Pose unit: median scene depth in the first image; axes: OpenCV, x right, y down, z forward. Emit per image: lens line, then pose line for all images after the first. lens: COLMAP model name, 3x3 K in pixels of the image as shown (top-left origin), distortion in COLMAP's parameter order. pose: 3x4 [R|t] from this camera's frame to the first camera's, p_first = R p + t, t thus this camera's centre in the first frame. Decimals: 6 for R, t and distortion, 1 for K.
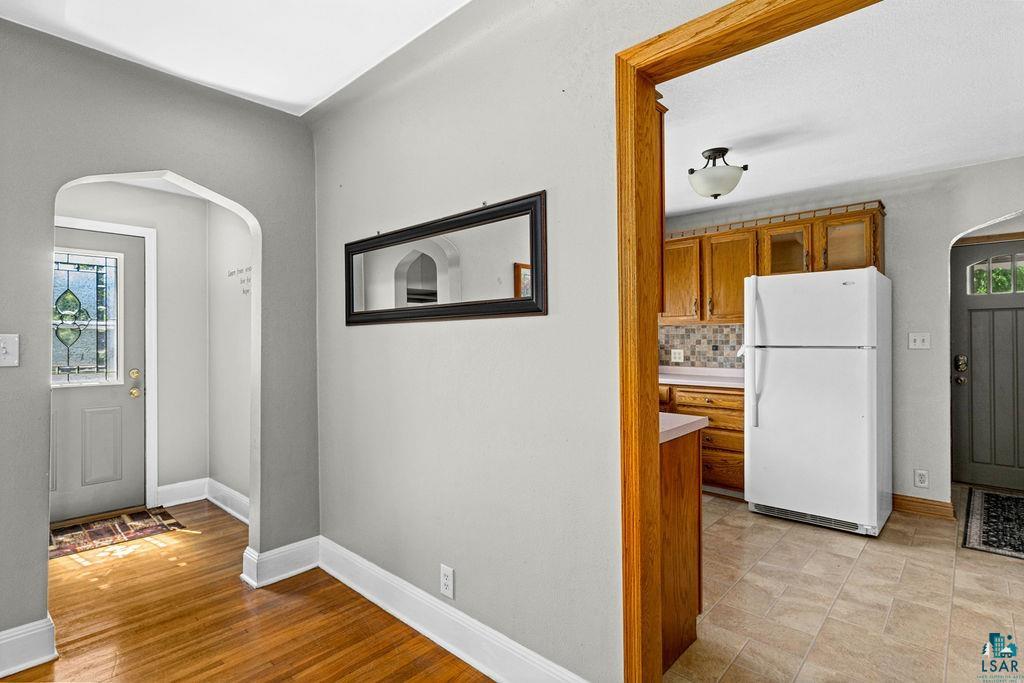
lens RADIAL K [[497.0, 0, 511.6], [0, 497.0, 337.0], [0, 0, 1]] dist [0.001059, 0.000452]
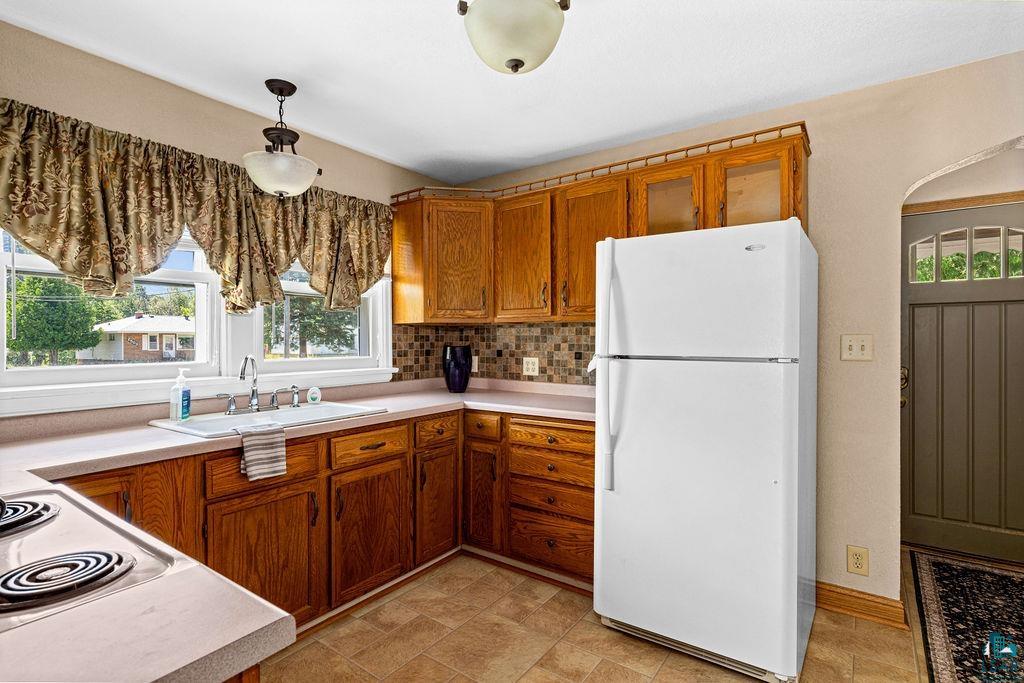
lens RADIAL K [[495.7, 0, 510.4], [0, 495.7, 342.2], [0, 0, 1]] dist [-0.002025, 0.001053]
pose [[0.991988, 0.004599, 0.126250, 0.271852], [-0.005570, 0.999958, 0.007341, -0.001765], [-0.126211, -0.007985, 0.991971, 0.390017]]
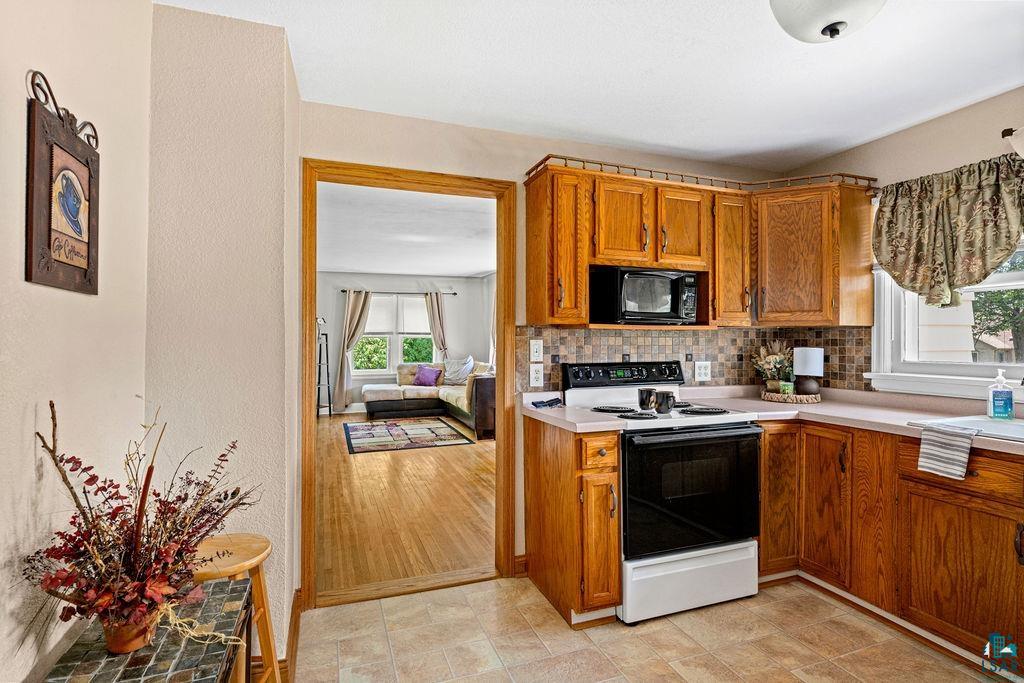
lens RADIAL K [[495.7, 0, 510.4], [0, 495.7, 342.2], [0, 0, 1]] dist [-0.002025, 0.001053]
pose [[-0.453967, 0.010188, -0.890960, 0.742562], [0.007934, 0.999941, 0.007392, -0.006181], [0.890983, -0.003713, -0.454021, 0.742732]]
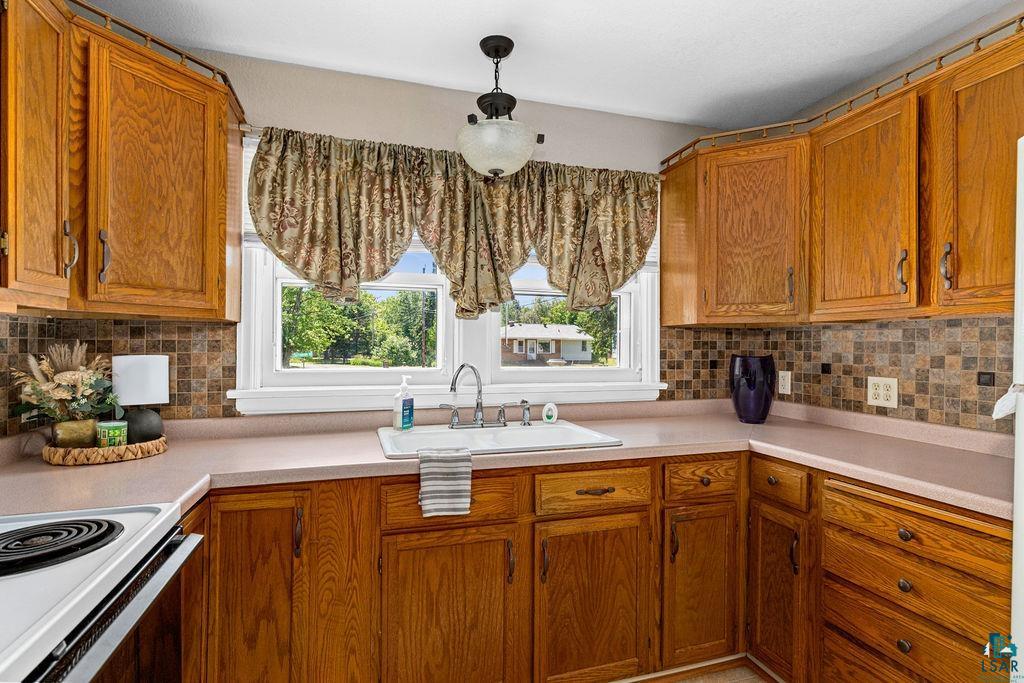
lens RADIAL K [[506.6, 0, 512.0], [0, 506.6, 344.3], [0, 0, 1]] dist [-0.000565, 0.000898]
pose [[0.866468, 0.011422, -0.499102, 0.343789], [-0.009917, 0.999935, 0.005666, -0.003615], [0.499134, 0.000040, 0.866525, 0.577063]]
